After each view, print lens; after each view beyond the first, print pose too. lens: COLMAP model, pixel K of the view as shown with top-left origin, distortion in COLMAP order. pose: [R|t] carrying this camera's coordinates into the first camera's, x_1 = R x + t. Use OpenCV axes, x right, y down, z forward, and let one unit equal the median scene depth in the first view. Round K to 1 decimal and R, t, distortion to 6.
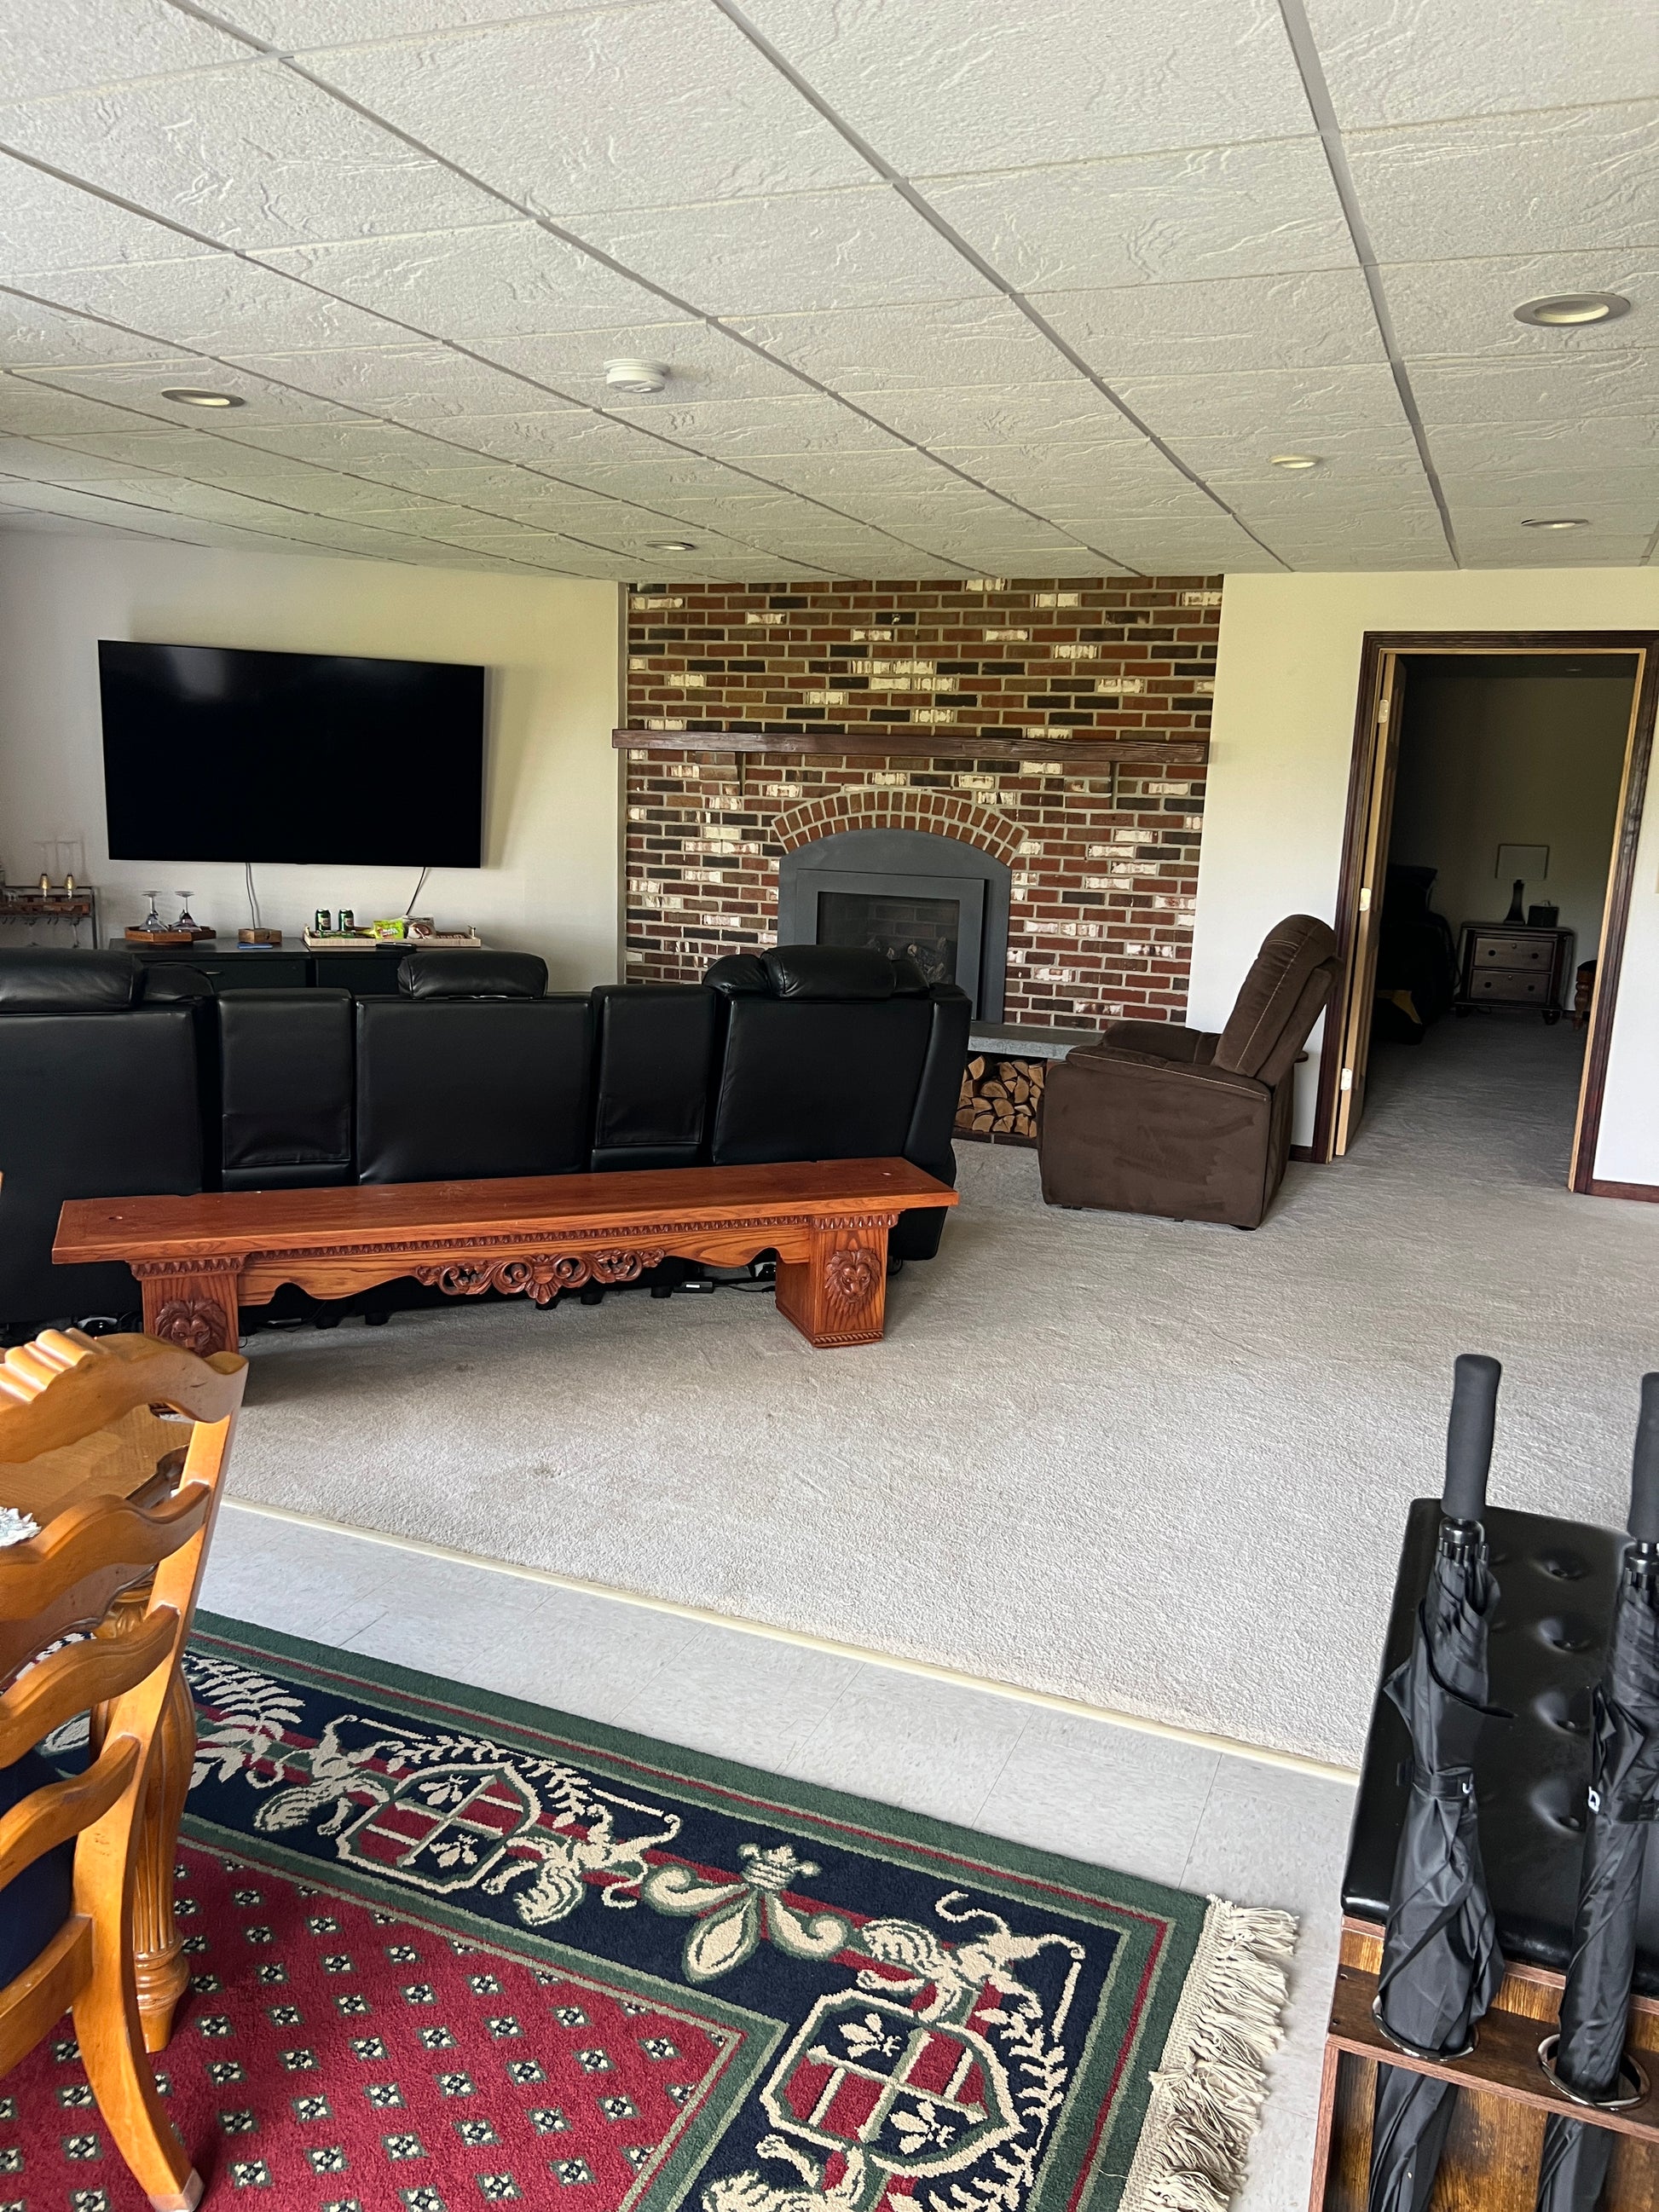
lens RADIAL K [[1656.1, 0, 828.8], [0, 1656.1, 1147.7], [0, 0, 1]] dist [0.060931, -0.060896]
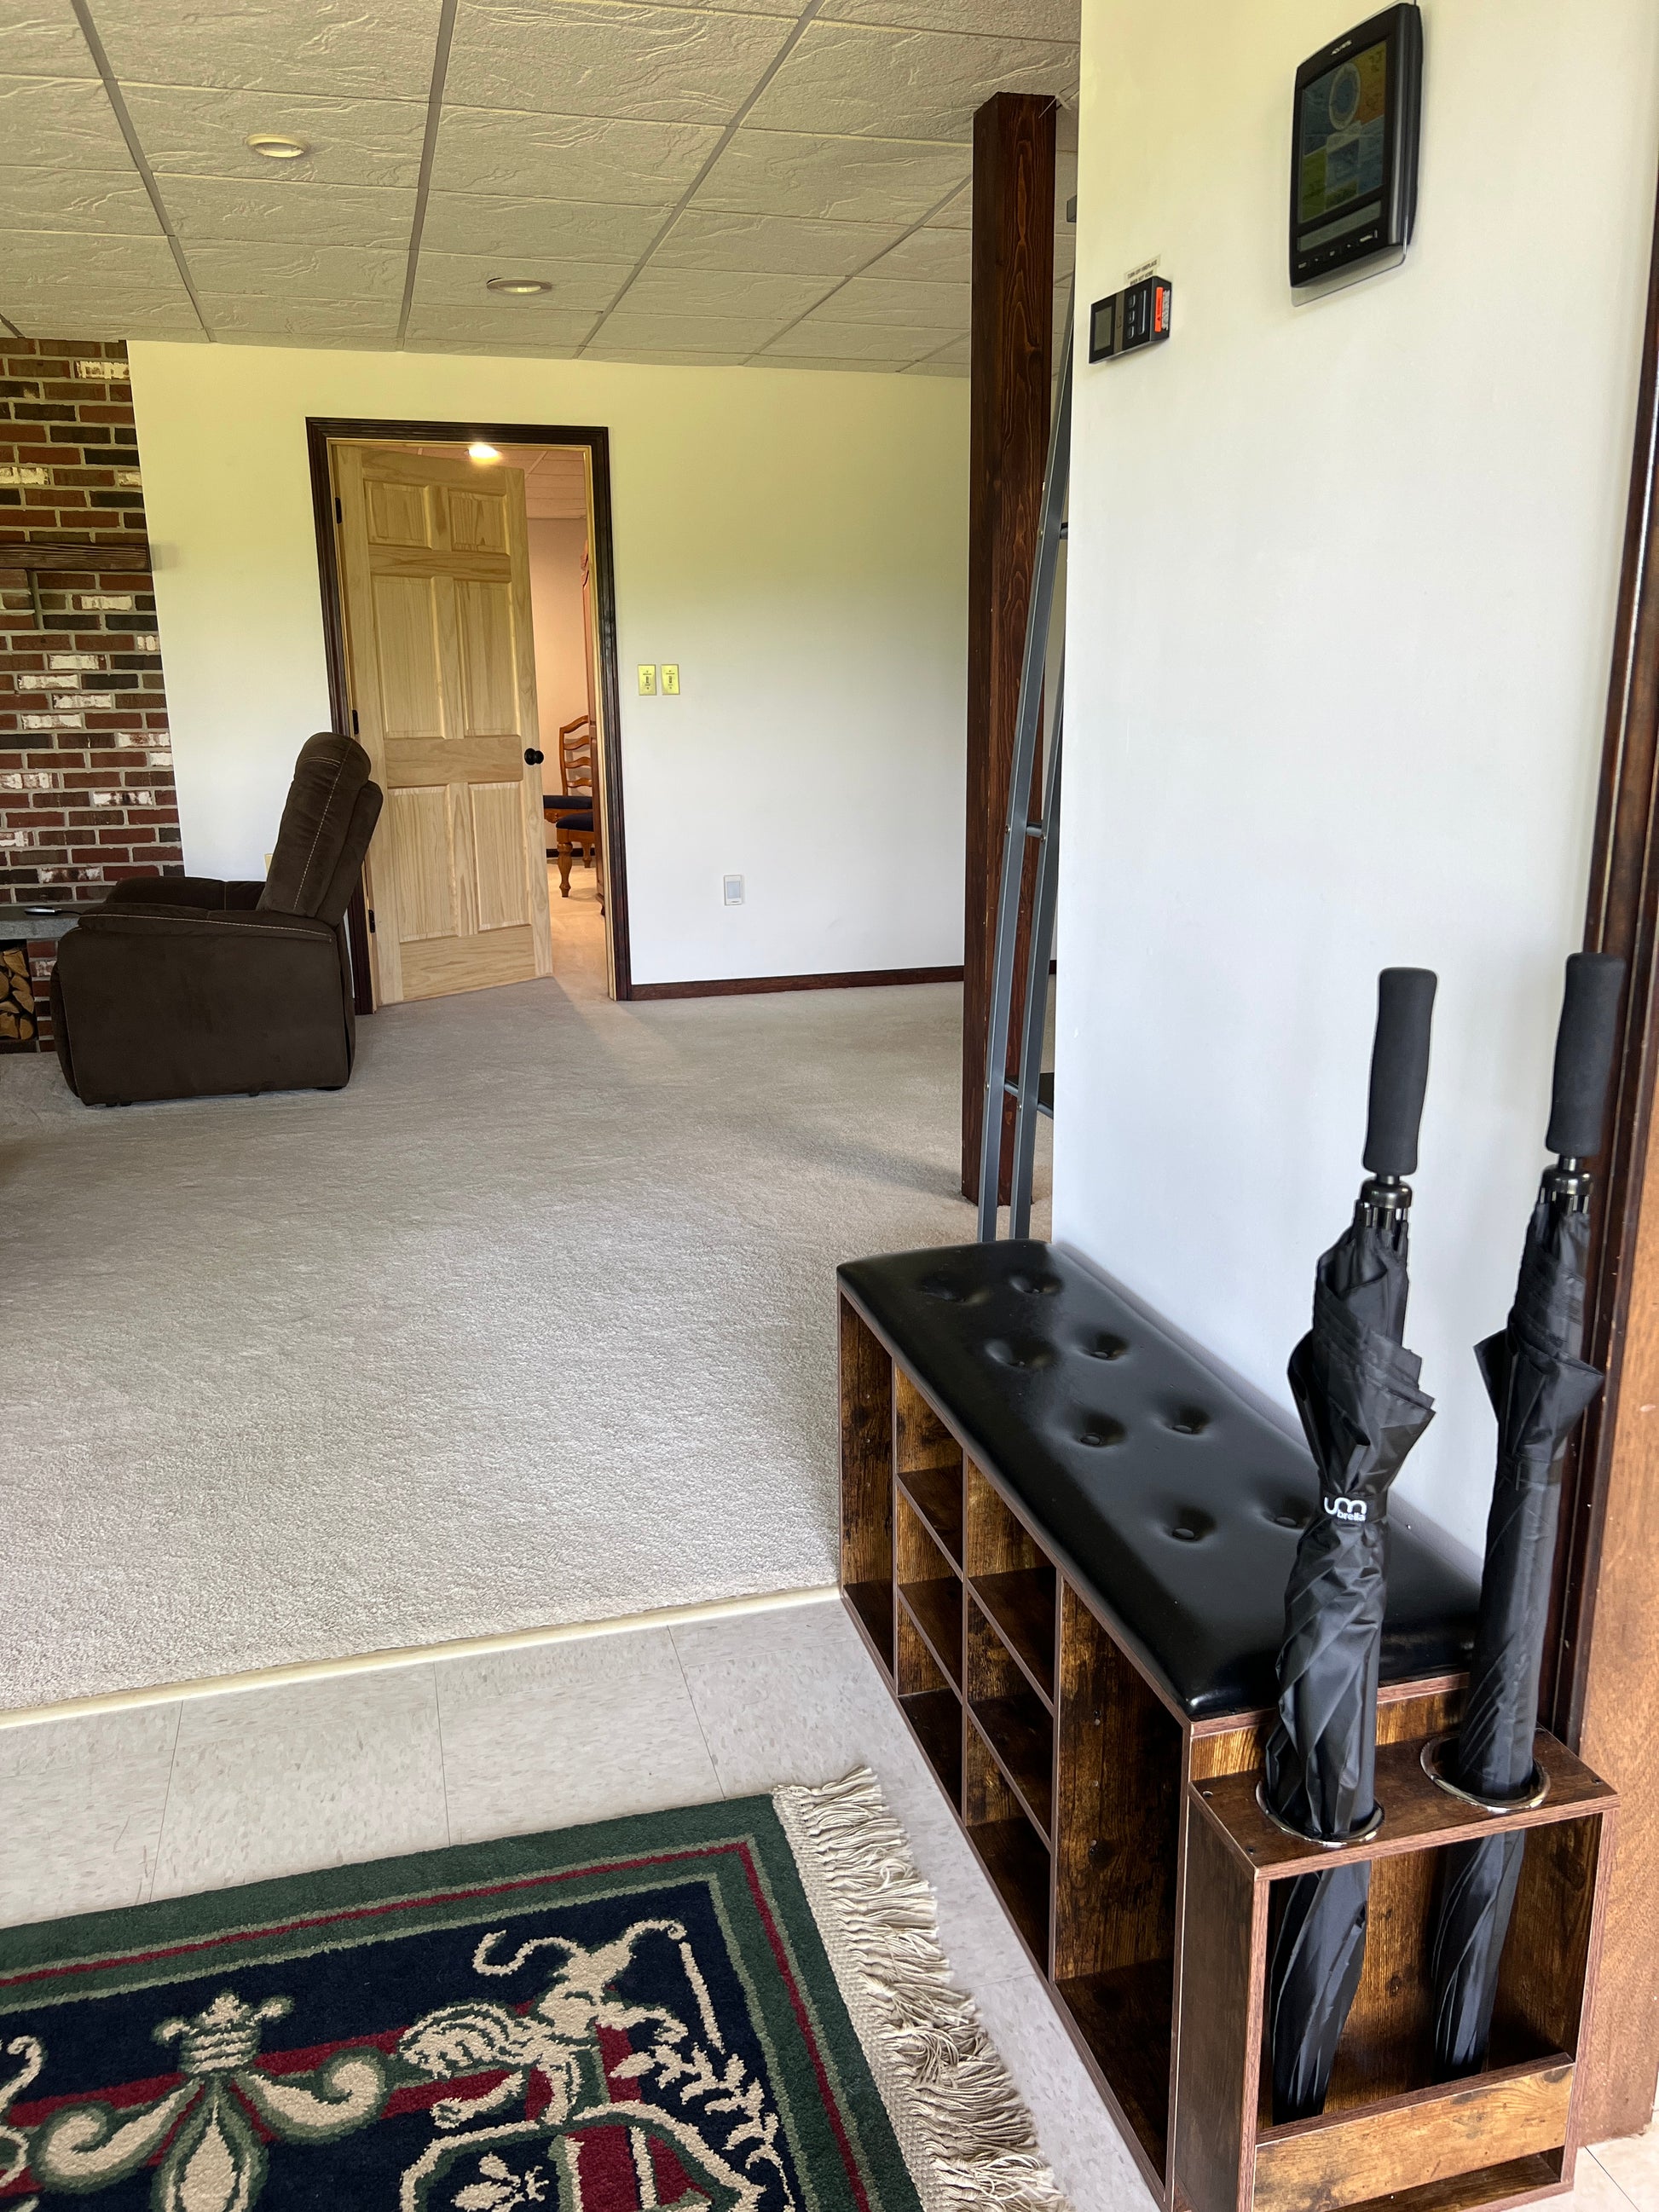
lens RADIAL K [[1656.1, 0, 801.1], [0, 1656.1, 1125.2], [0, 0, 1]] dist [0.060931, -0.060896]
pose [[0.791593, -0.195770, 0.578839, -0.059013], [0.168791, 0.980486, 0.100781, 0.016699], [-0.587273, 0.017926, 0.809190, 0.111762]]
